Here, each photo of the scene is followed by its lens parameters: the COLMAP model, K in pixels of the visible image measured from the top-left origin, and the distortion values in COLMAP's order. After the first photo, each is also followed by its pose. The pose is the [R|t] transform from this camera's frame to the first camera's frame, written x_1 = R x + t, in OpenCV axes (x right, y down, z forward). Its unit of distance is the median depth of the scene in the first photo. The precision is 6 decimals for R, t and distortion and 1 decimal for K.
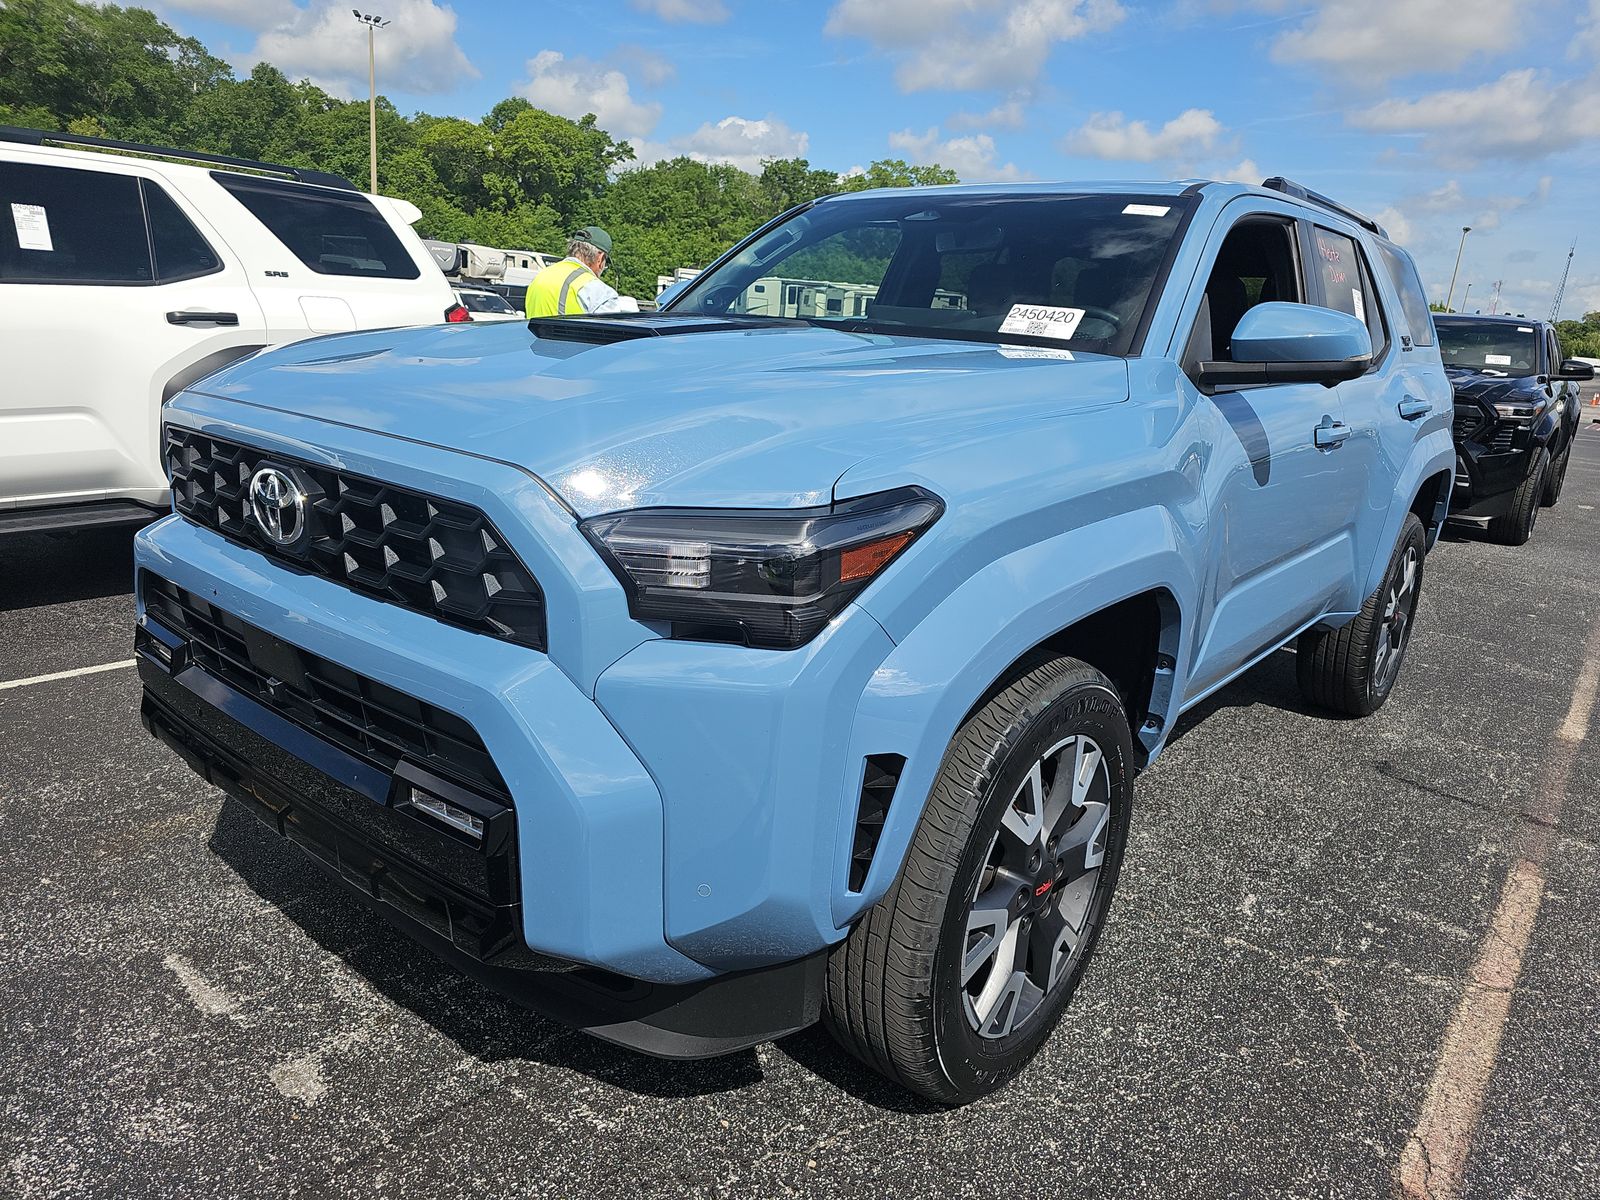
lens RADIAL K [[1065.8, 0, 792.7], [0, 1065.8, 598.1], [0, 0, 1]] dist [0.033367, -0.035072]
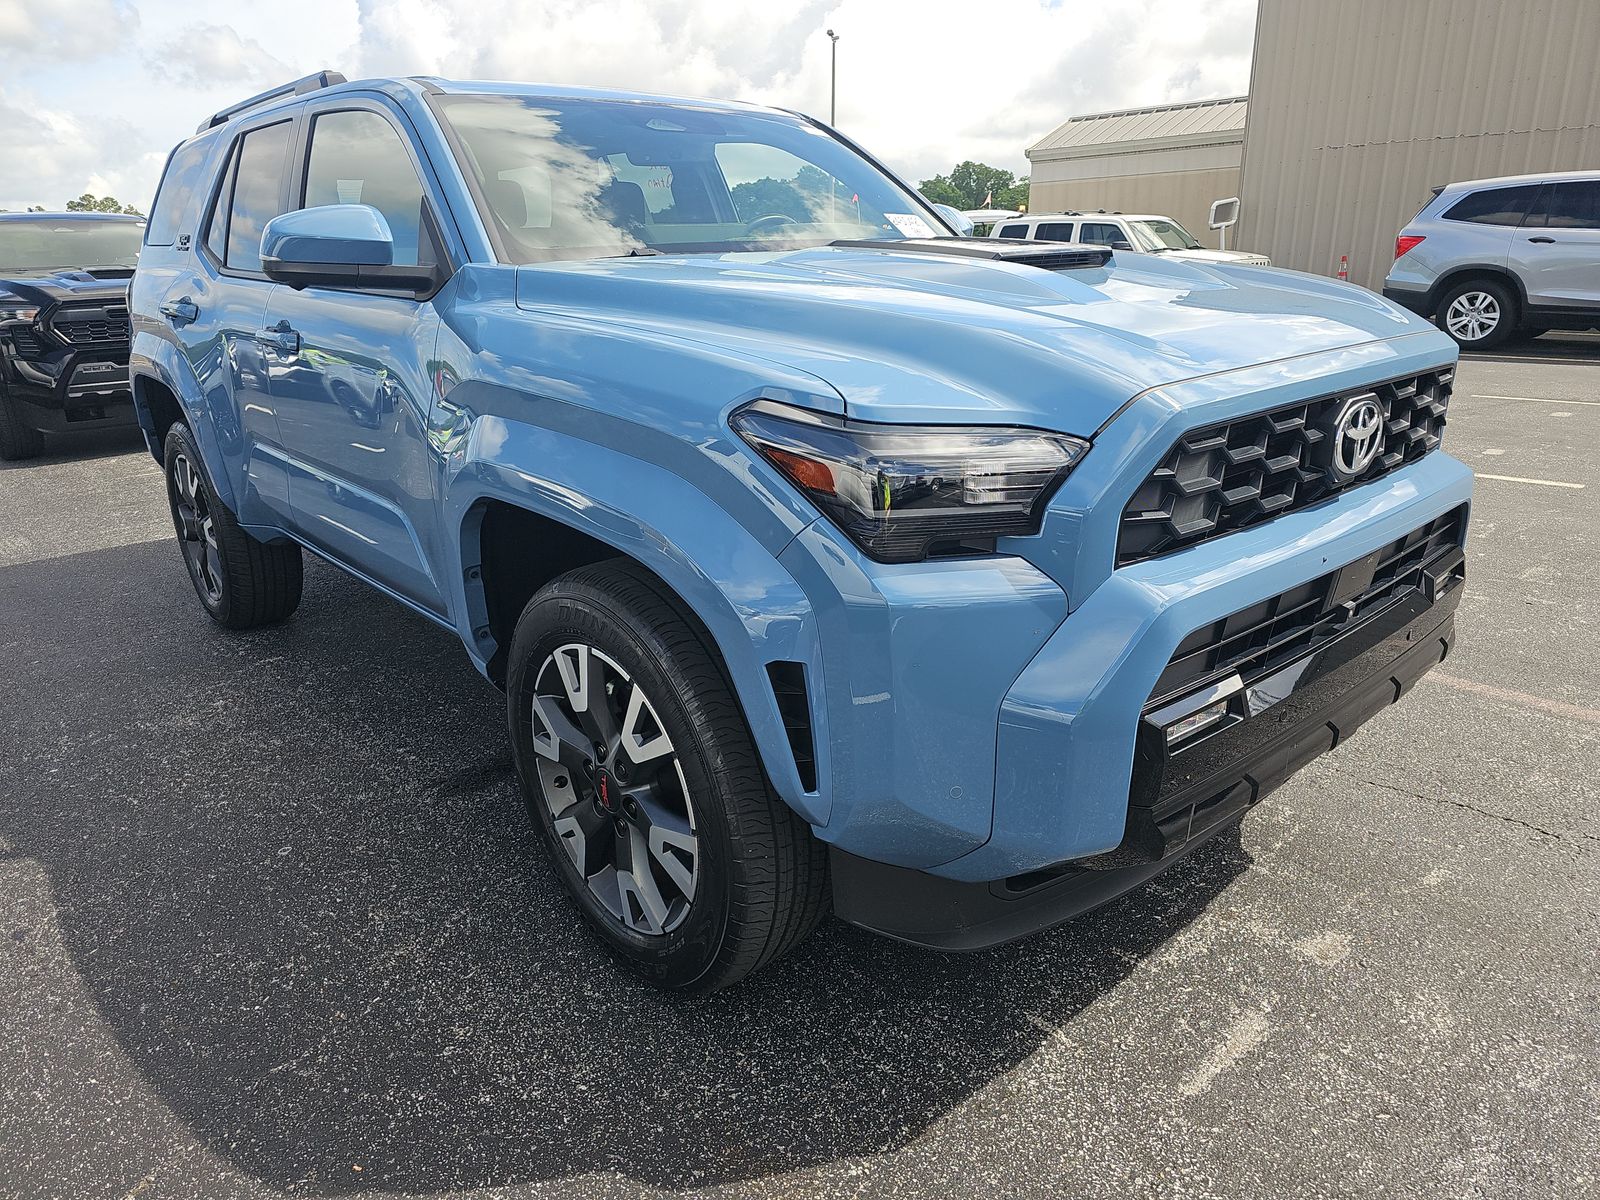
lens RADIAL K [[1092.0, 0, 800.0], [0, 1092.0, 600.0], [0, 0, 1]] dist [0.002389, -0.007165]
pose [[0.139425, -0.375566, 0.916248, -1.356327], [0.286655, 0.900976, 0.325686, -0.382341], [-0.947834, 0.217239, 0.233277, 1.106131]]
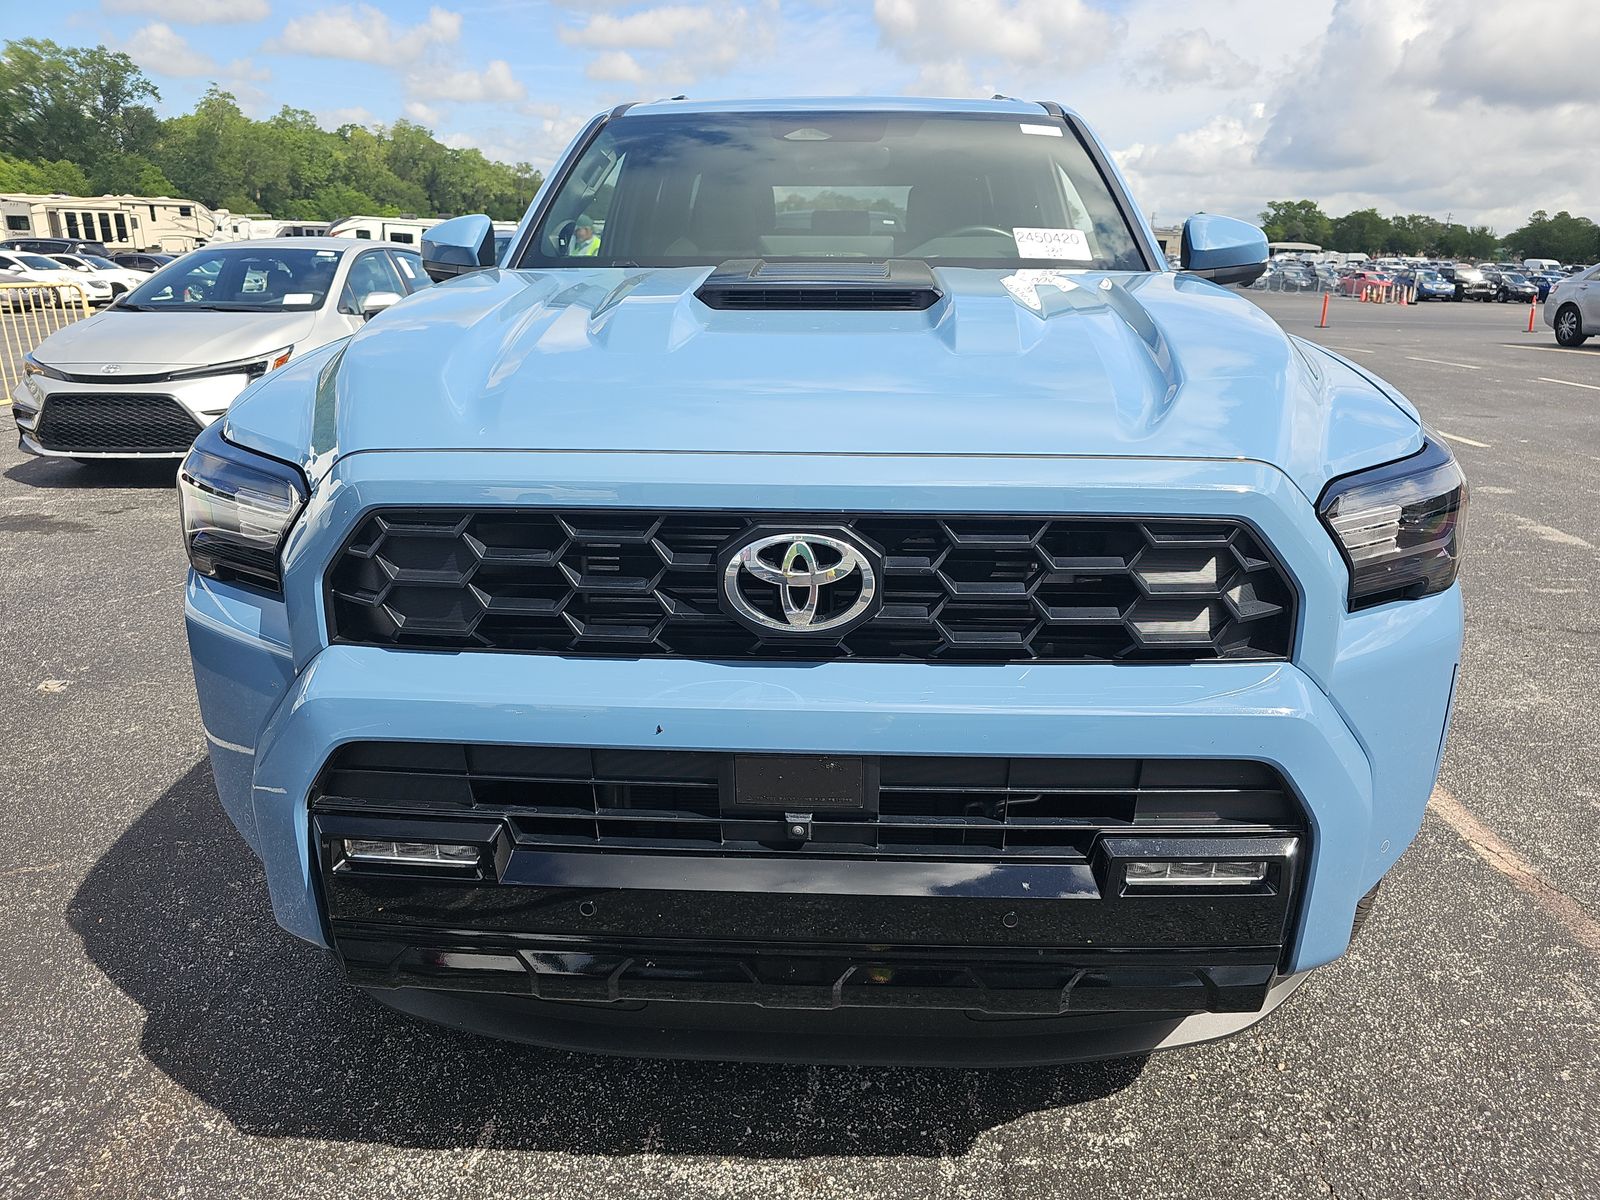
lens RADIAL K [[1065.8, 0, 792.7], [0, 1065.8, 598.1], [0, 0, 1]] dist [0.033367, -0.035072]
pose [[0.795882, -0.247574, 0.552521, -0.743869], [0.200381, 0.968856, 0.145486, -0.154599], [-0.571331, -0.005075, 0.820704, 0.357113]]
